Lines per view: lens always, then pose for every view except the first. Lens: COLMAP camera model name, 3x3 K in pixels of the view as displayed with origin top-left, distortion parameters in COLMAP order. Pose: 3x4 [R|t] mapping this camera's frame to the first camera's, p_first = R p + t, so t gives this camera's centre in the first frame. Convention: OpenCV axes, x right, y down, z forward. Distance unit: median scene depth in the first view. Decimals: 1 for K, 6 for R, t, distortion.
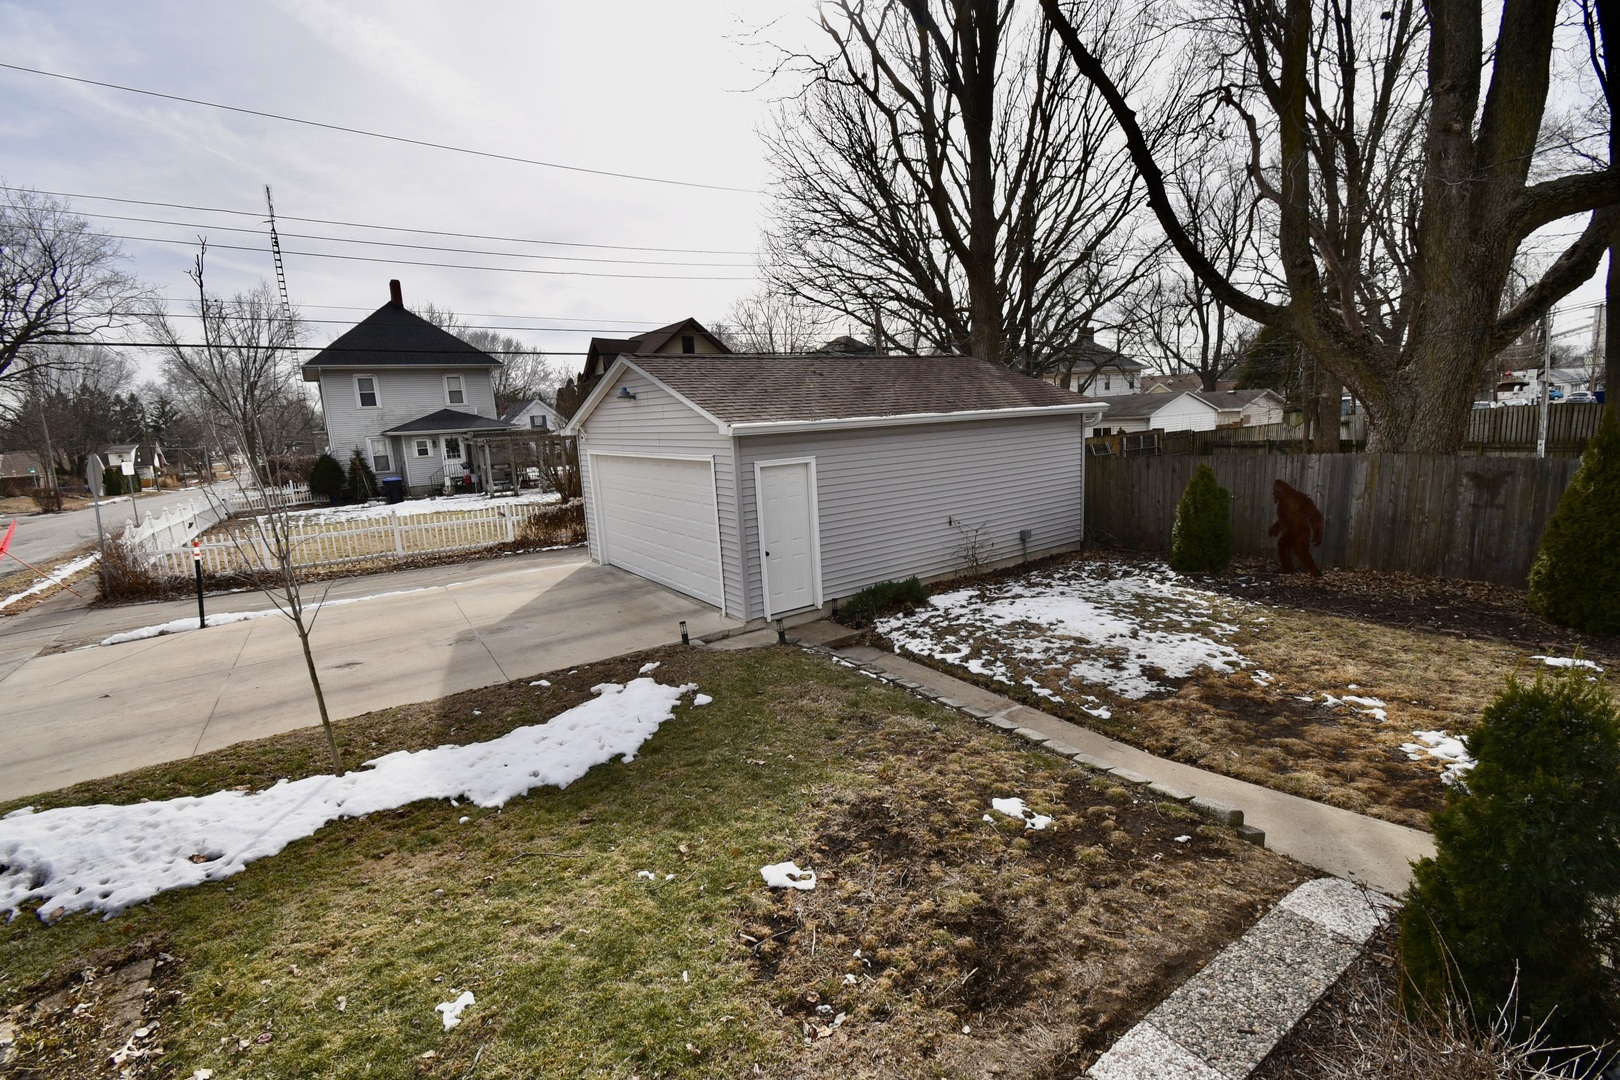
lens RADIAL K [[717.1, 0, 810.0], [0, 717.1, 540.0], [0, 0, 1]] dist [-0.001602, -0.000278]
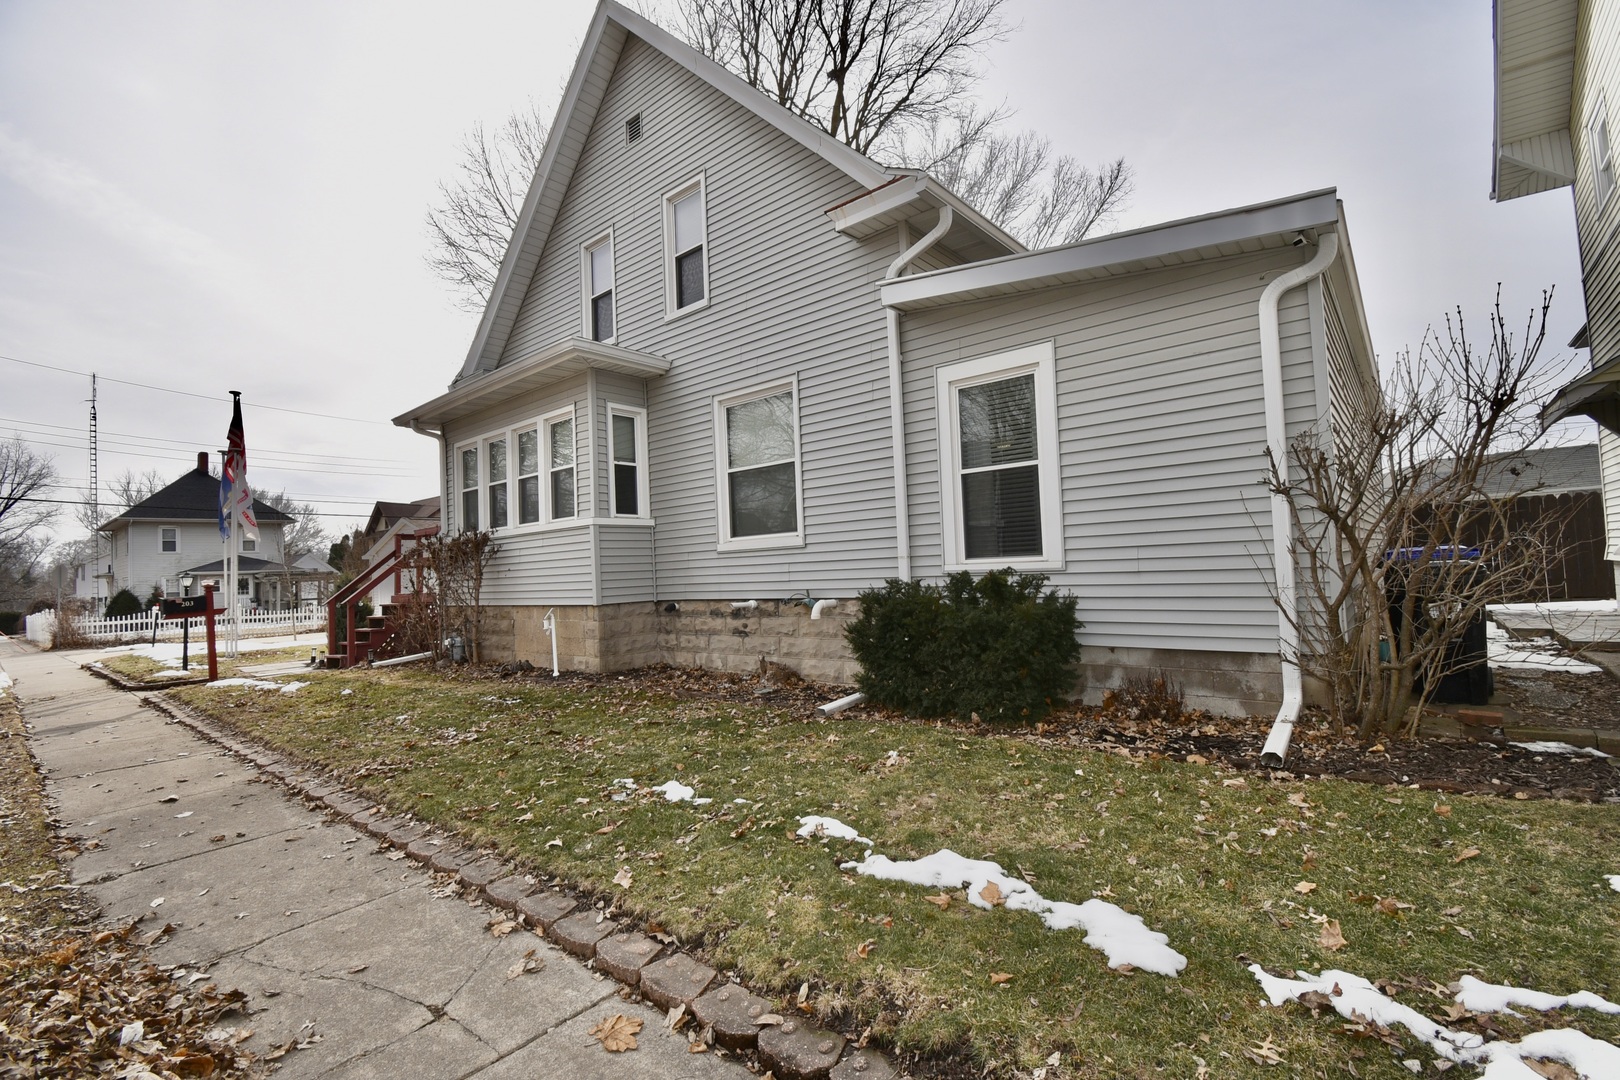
lens RADIAL K [[719.4, 0, 781.2], [0, 719.4, 539.5], [0, 0, 1]] dist [0.000153, -0.000052]
pose [[0.973946, 0.016417, 0.226184, 0.117025], [0.034263, 0.975275, -0.218324, 0.093298], [-0.224176, 0.220386, 0.949303, -0.387959]]
